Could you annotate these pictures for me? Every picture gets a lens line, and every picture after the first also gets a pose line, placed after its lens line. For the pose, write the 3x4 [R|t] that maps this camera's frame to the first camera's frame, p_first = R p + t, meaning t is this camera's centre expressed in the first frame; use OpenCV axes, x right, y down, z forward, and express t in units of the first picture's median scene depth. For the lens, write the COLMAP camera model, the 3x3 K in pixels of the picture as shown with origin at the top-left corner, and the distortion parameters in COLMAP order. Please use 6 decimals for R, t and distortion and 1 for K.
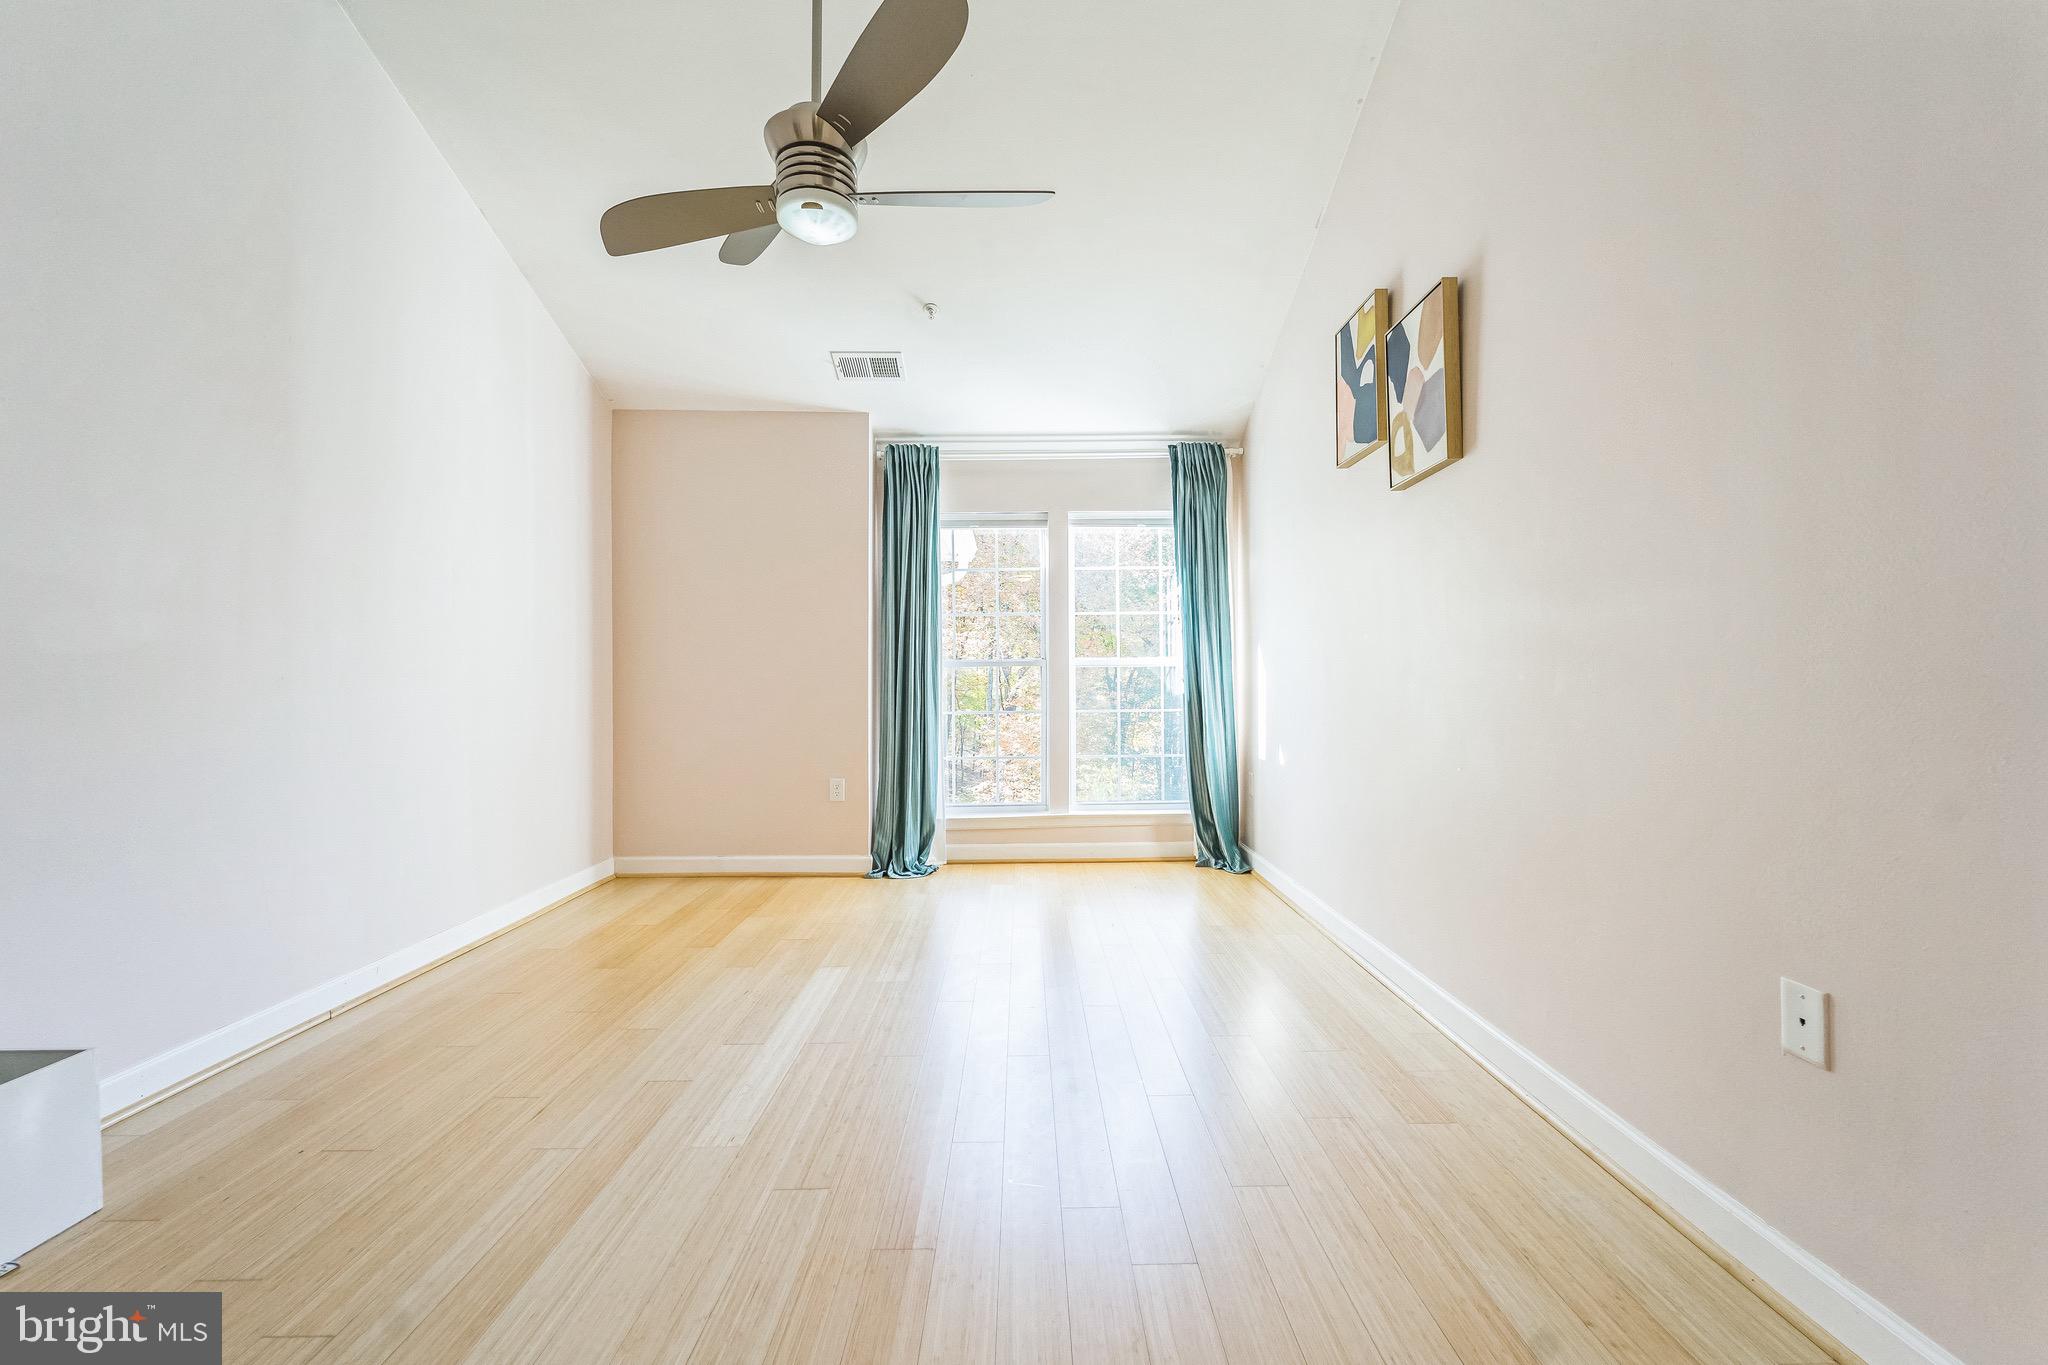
lens RADIAL K [[828.0, 0, 1022.9], [0, 828.0, 695.4], [0, 0, 1]] dist [-0.002241, -0.000268]
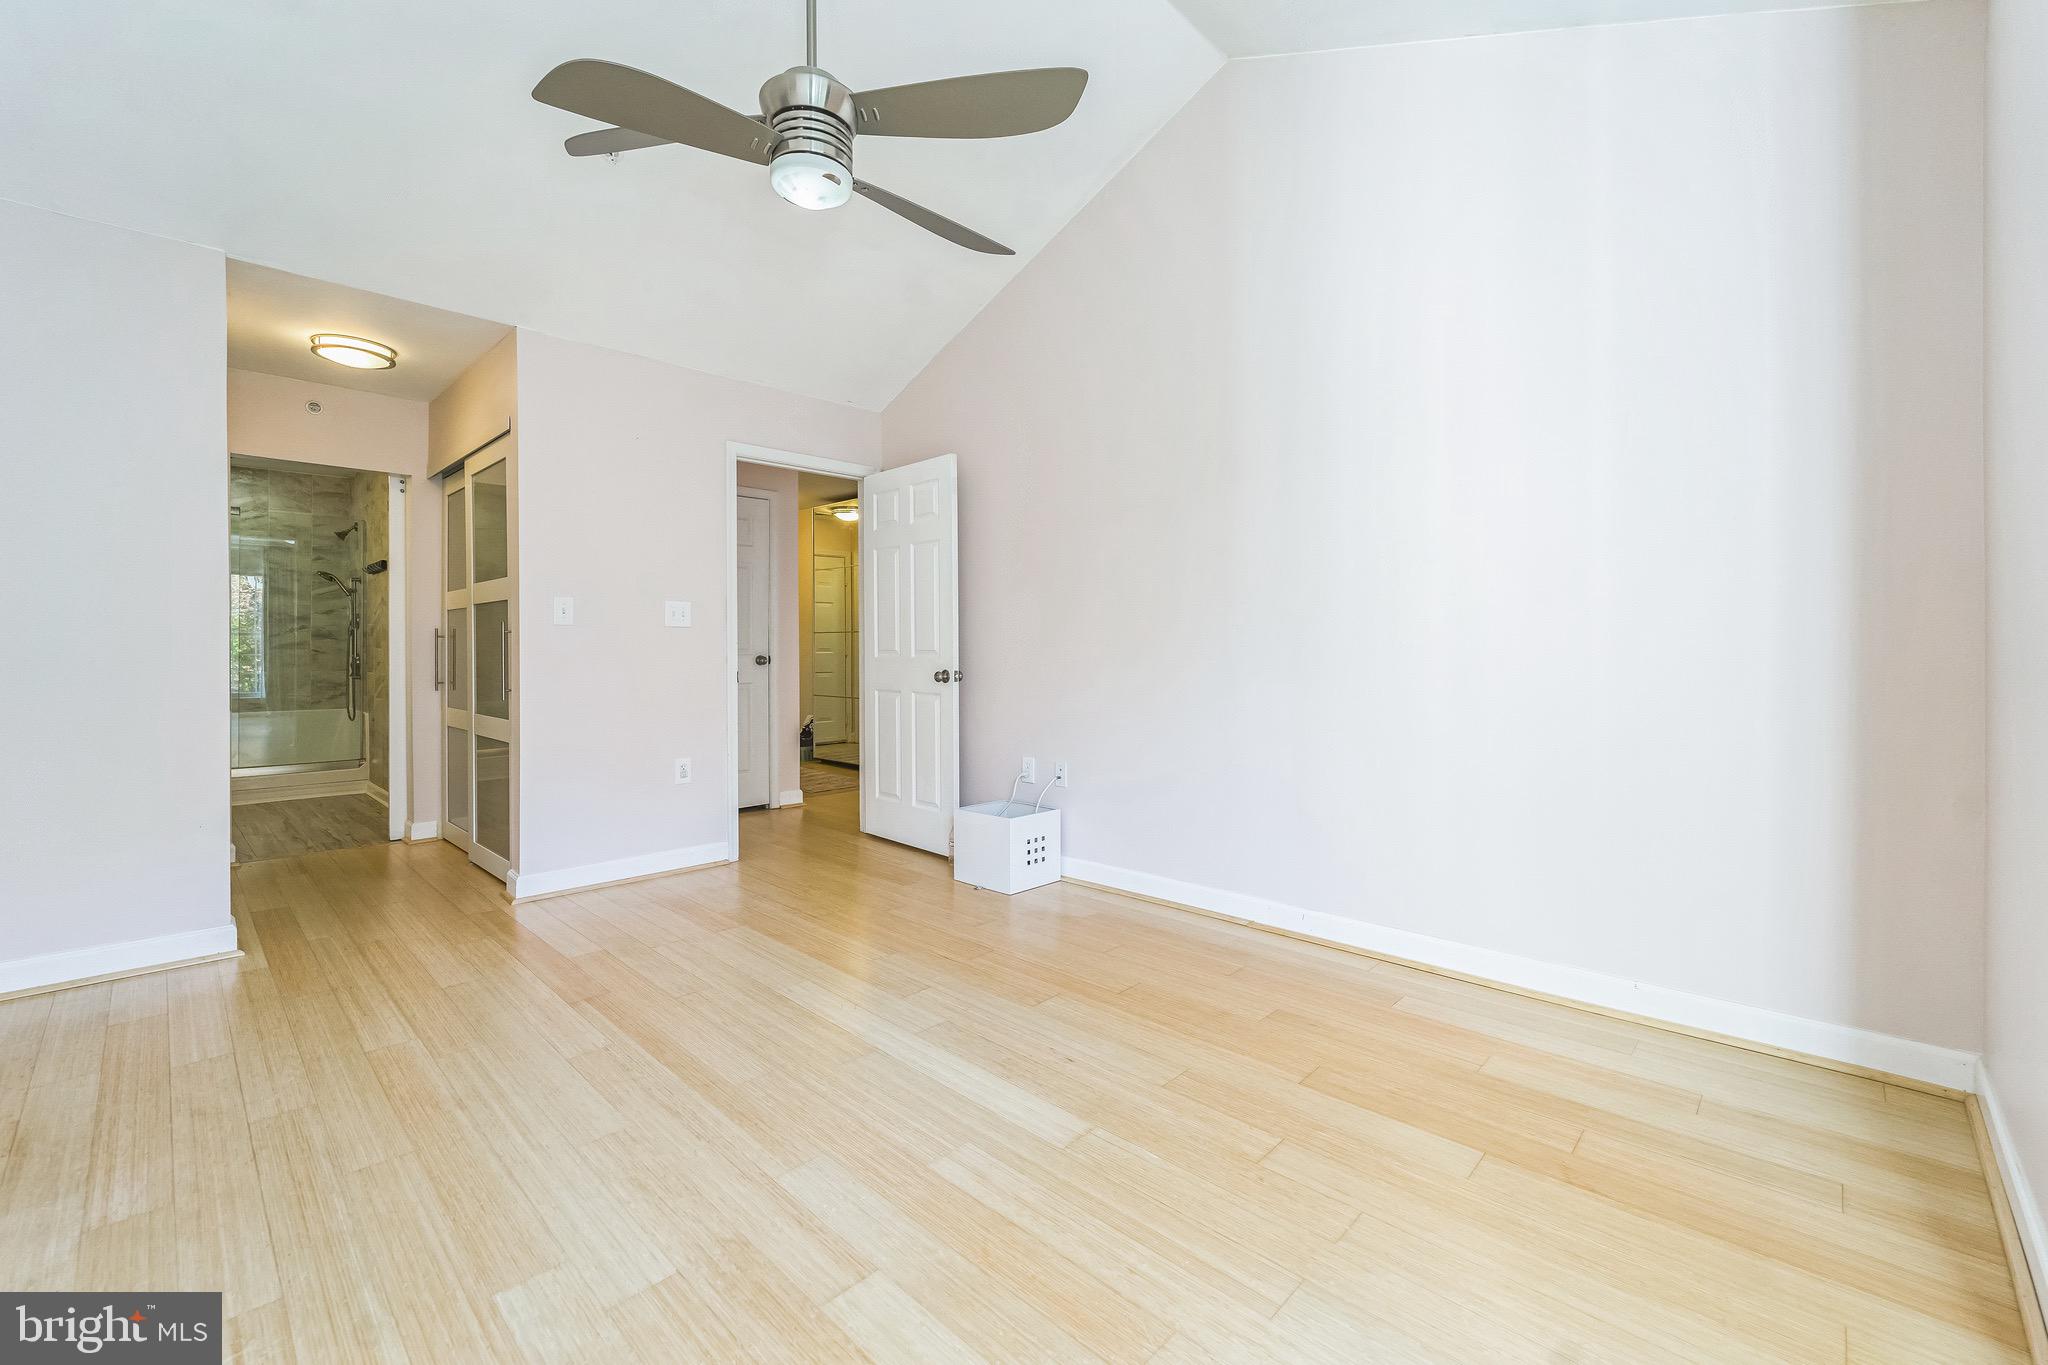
lens RADIAL K [[836.2, 0, 1024.7], [0, 836.2, 645.3], [0, 0, 1]] dist [0.001275, -0.000168]
pose [[-0.695338, 0.003019, -0.718676, 0.151032], [-0.005758, 0.999936, 0.009772, -0.016714], [0.718660, 0.010933, -0.695276, 0.933447]]
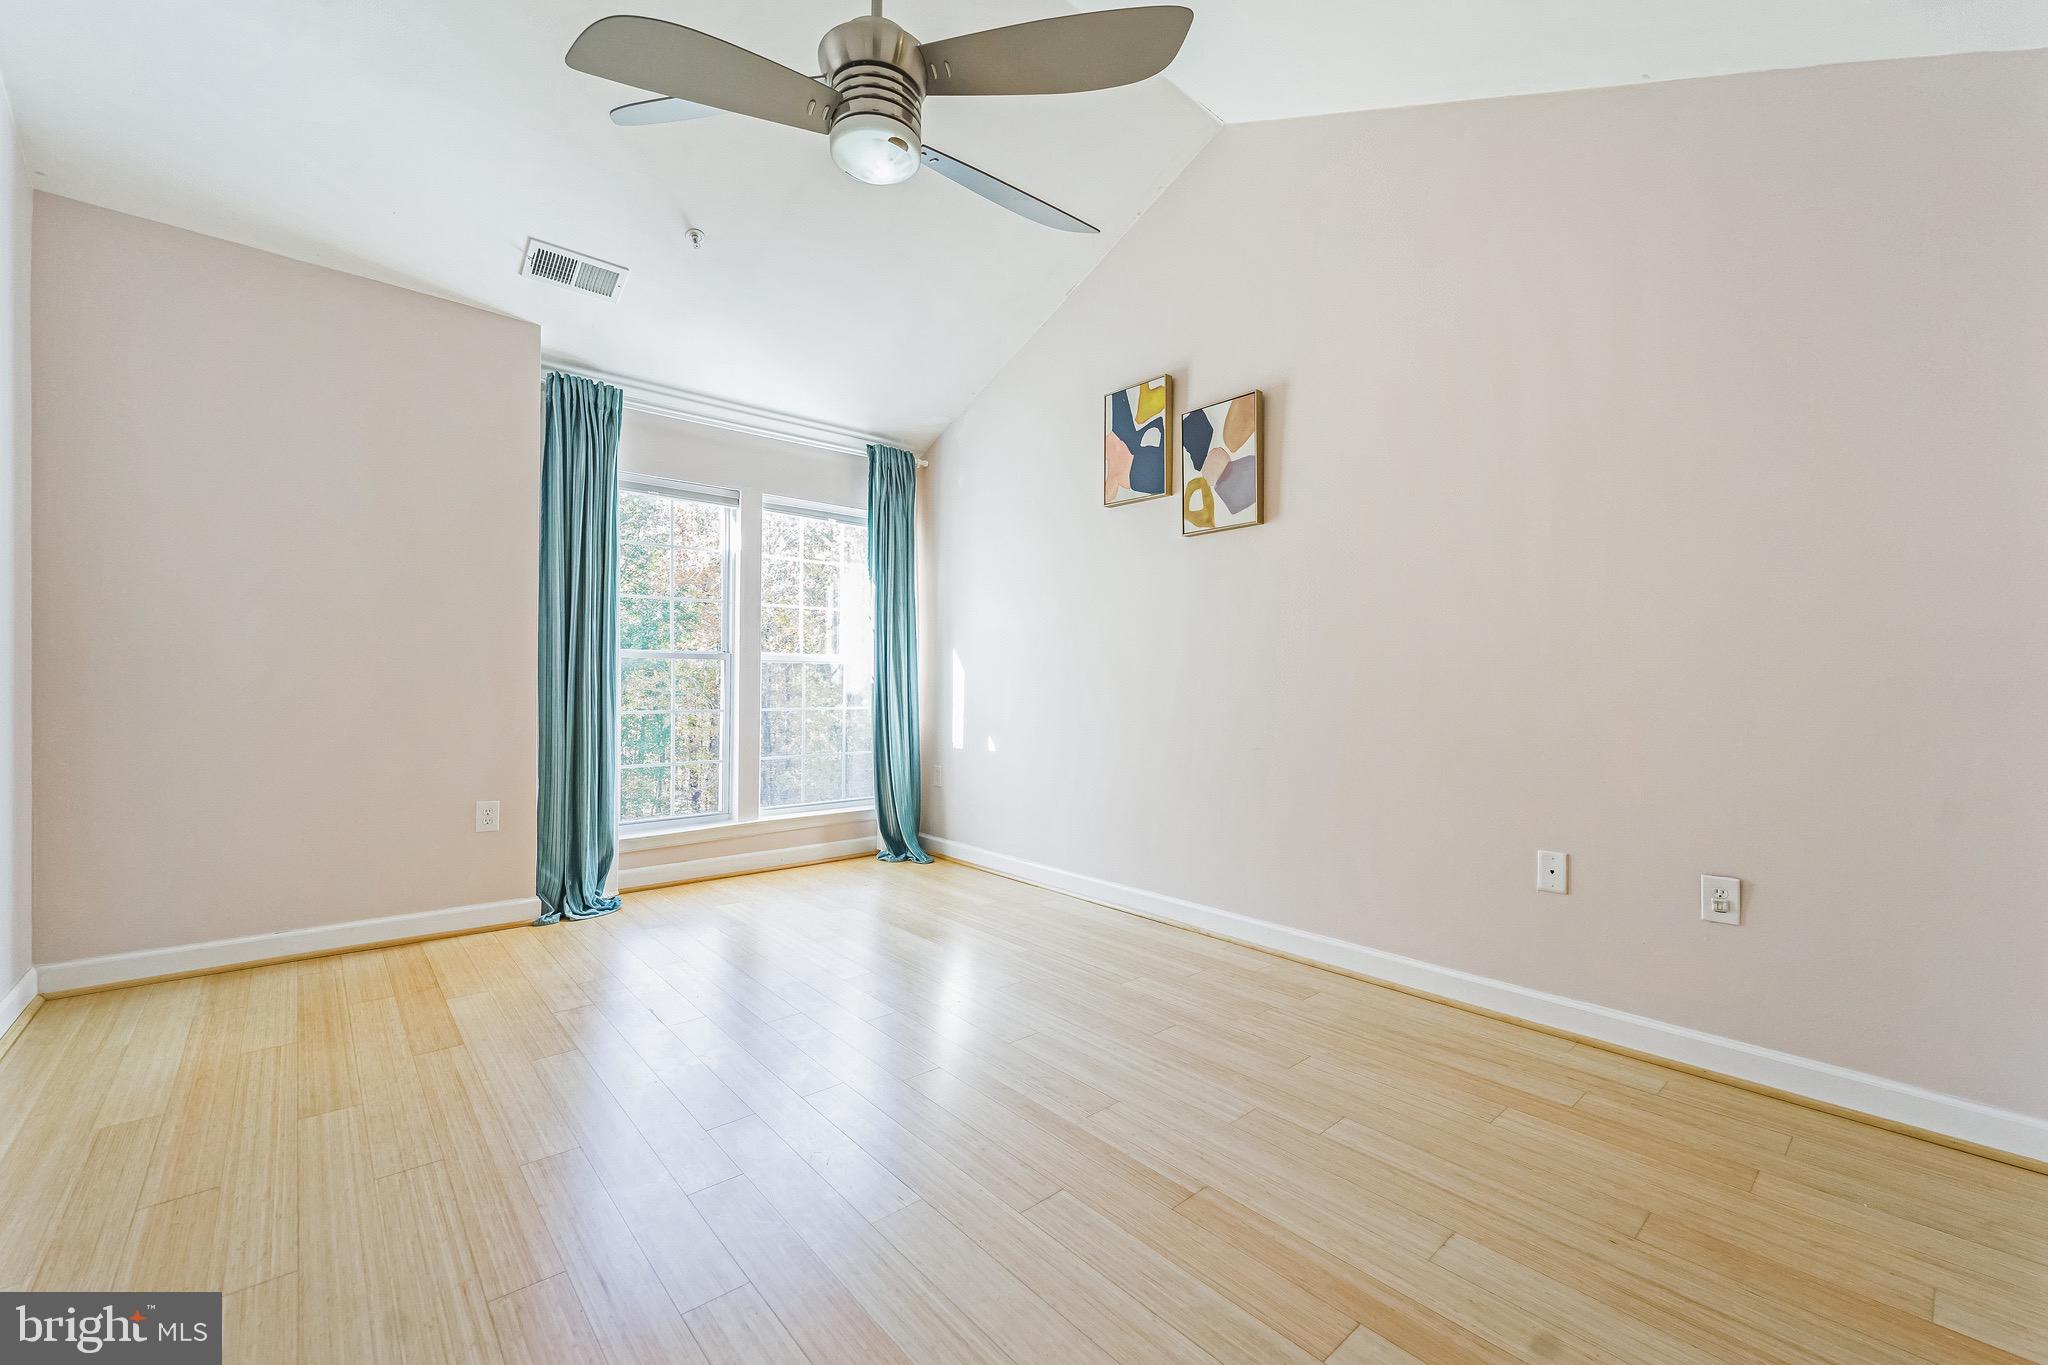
lens RADIAL K [[835.0, 0, 1026.9], [0, 835.0, 703.7], [0, 0, 1]] dist [0.000942, -0.000322]
pose [[0.753744, -0.001870, 0.657166, -0.351300], [-0.006618, 0.999924, 0.010435, 0.000647], [-0.657135, -0.012215, 0.753674, 0.105725]]
